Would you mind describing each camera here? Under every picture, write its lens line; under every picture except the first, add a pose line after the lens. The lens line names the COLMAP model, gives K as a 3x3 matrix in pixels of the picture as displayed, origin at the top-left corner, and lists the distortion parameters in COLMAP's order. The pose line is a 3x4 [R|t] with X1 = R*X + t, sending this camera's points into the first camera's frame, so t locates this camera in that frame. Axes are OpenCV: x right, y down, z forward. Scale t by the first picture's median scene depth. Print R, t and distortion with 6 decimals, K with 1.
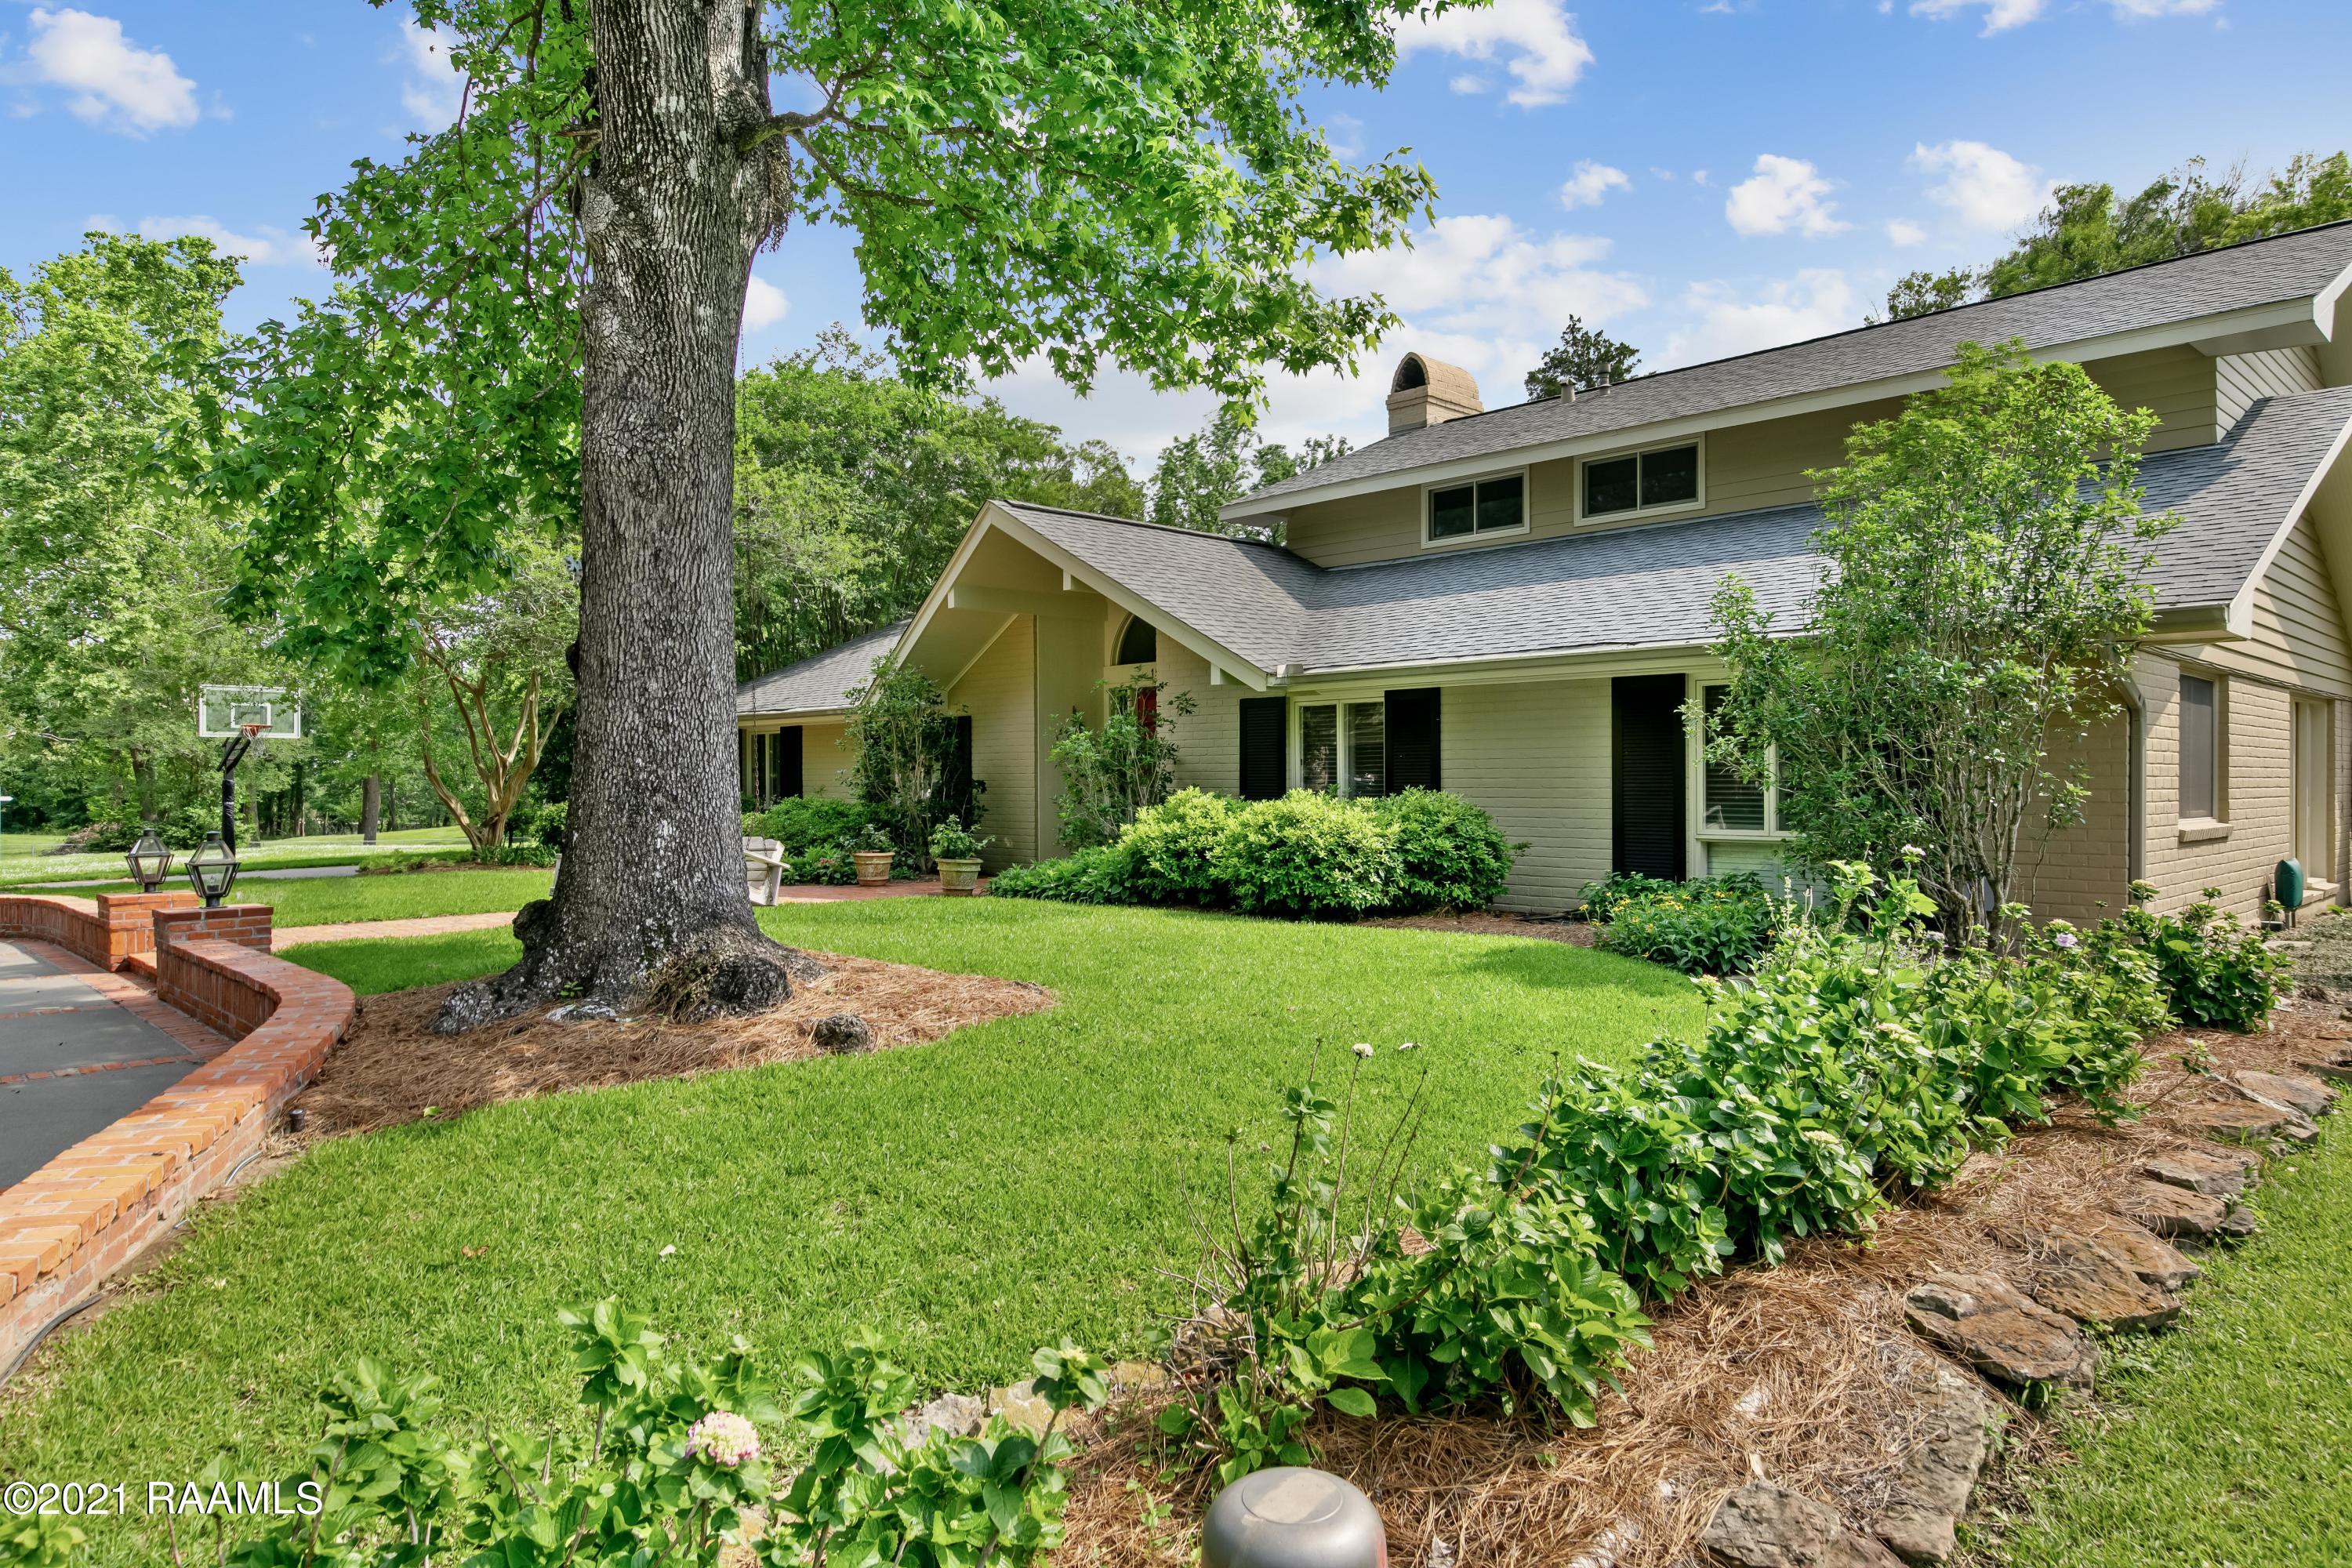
lens RADIAL K [[1334.3, 0, 1169.9], [0, 1334.3, 772.8], [0, 0, 1]] dist [0.008211, 0.001877]
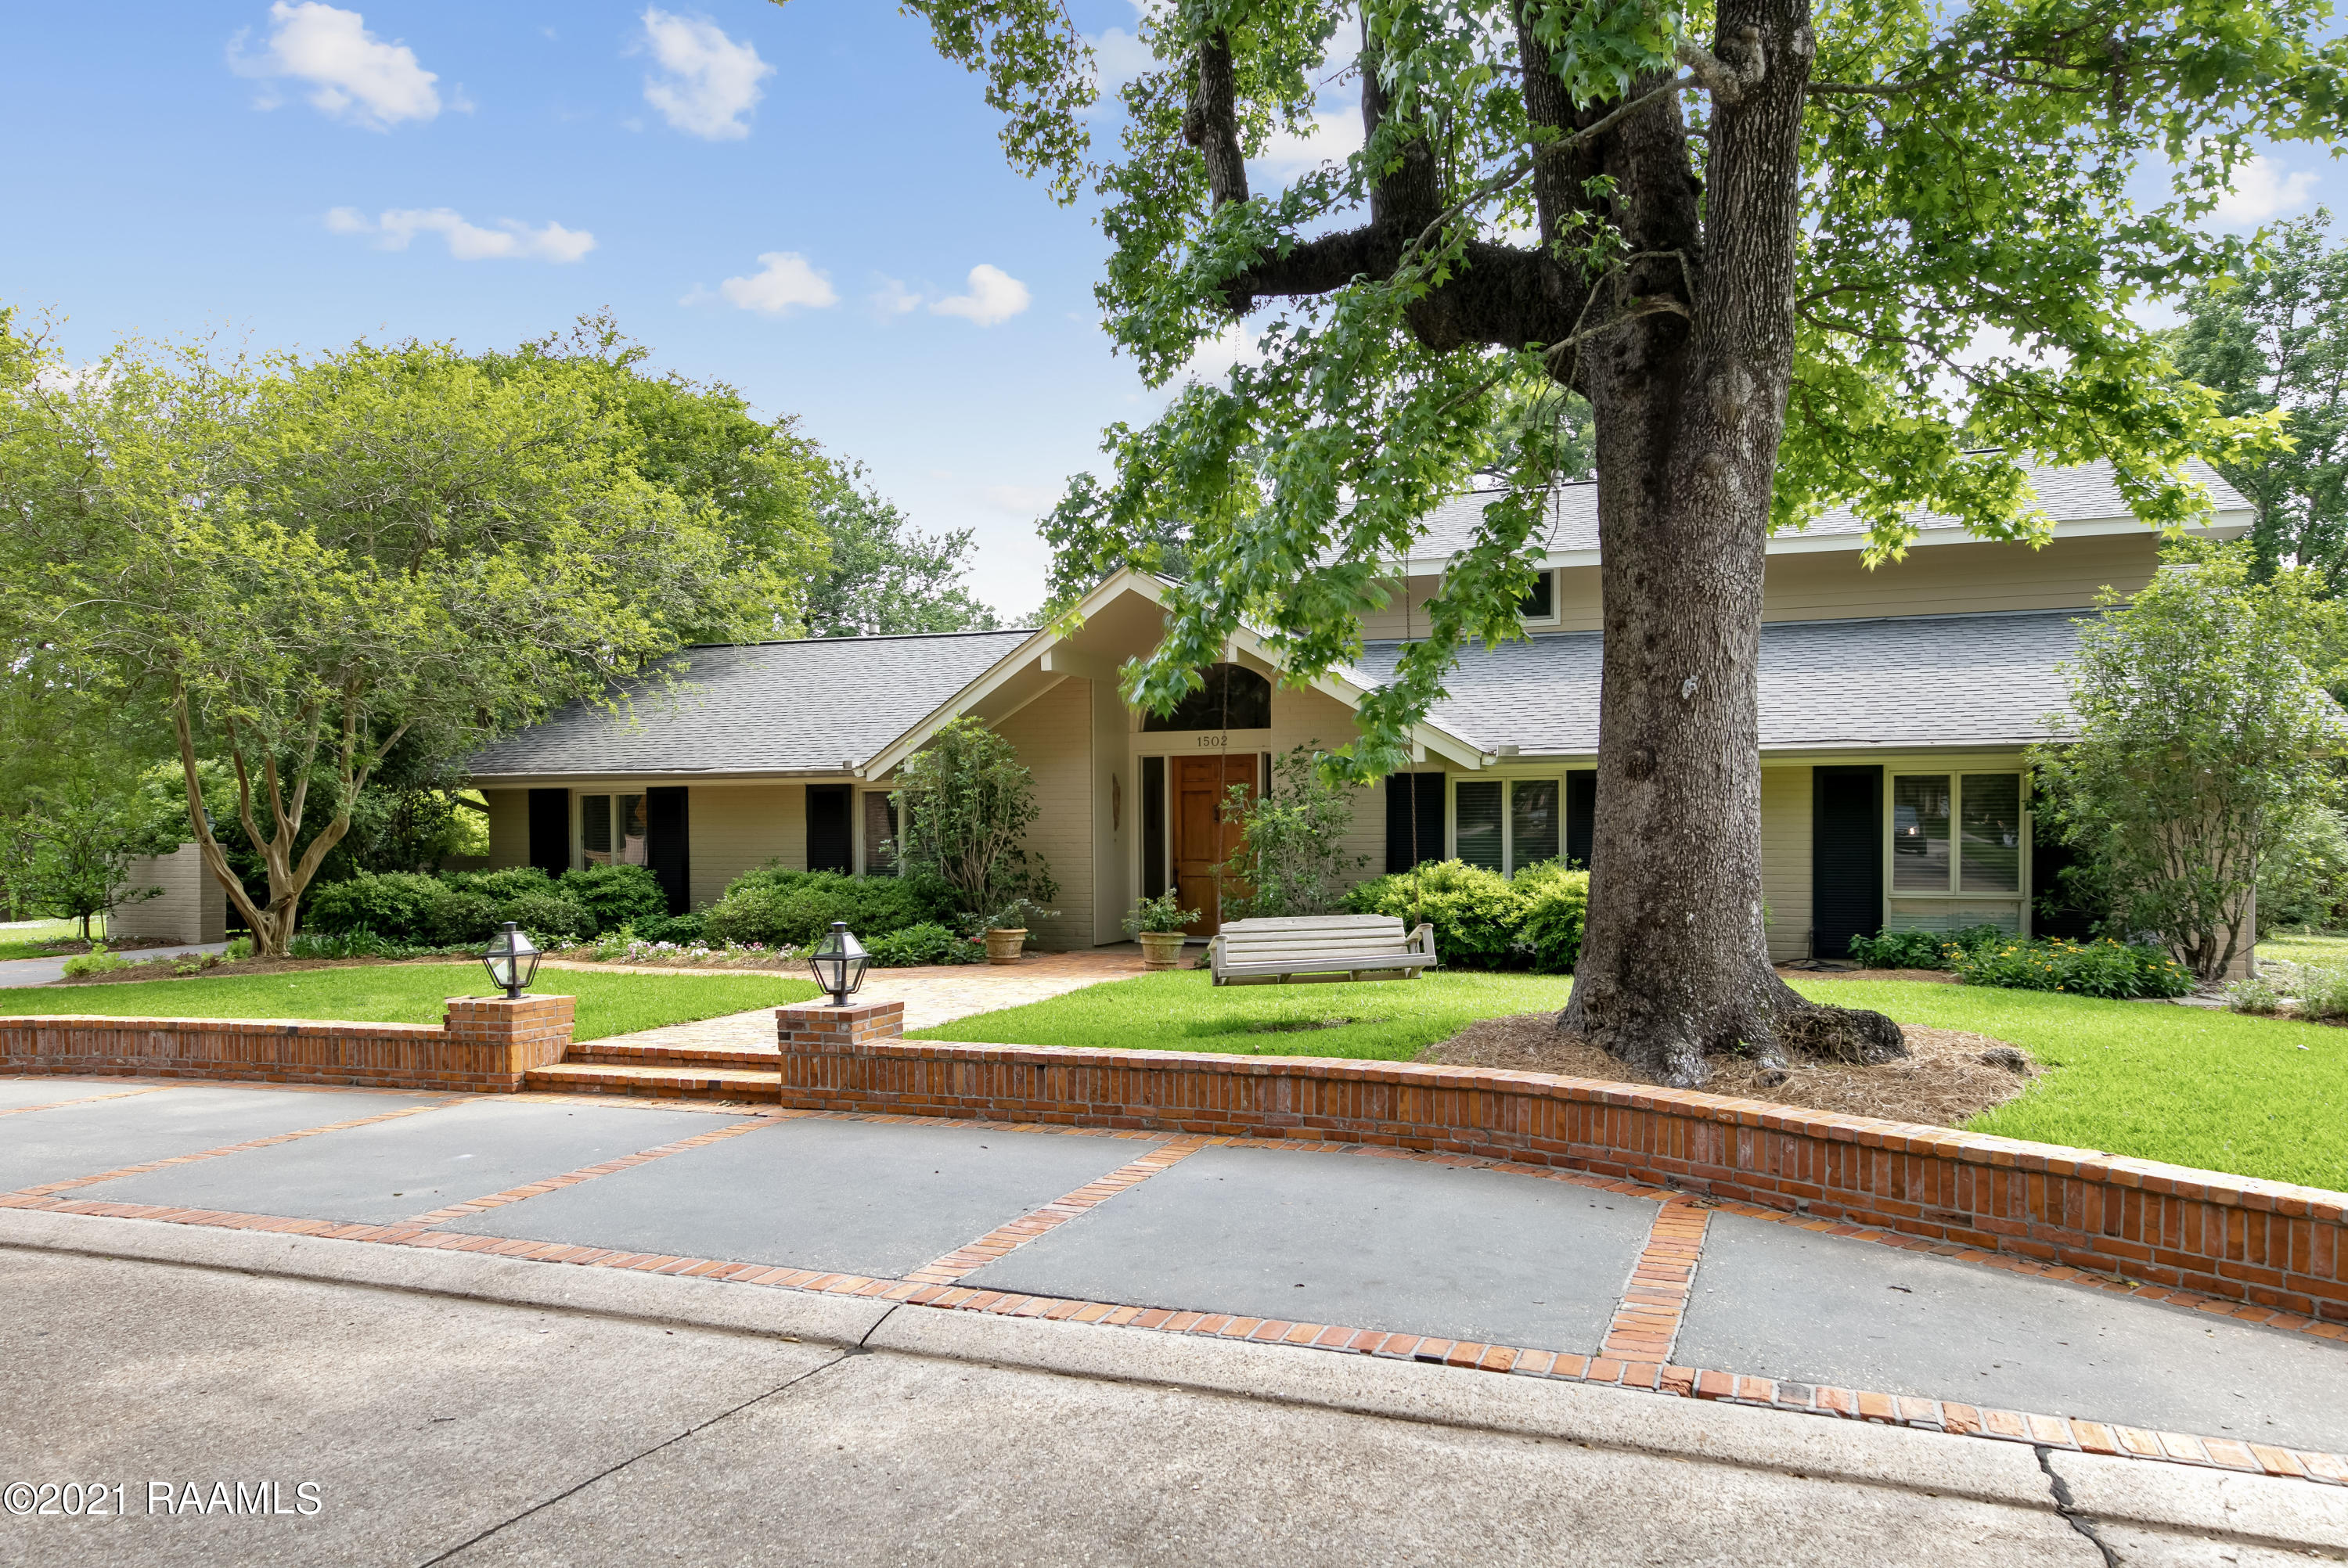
lens RADIAL K [[1492.4, 0, 1080.5], [0, 1492.4, 861.2], [0, 0, 1]] dist [0.008097, 0.005608]
pose [[0.917390, -0.009967, 0.397866, -0.735604], [0.000966, 0.999739, 0.022817, -0.015429], [-0.397989, -0.020547, 0.917160, 0.006170]]
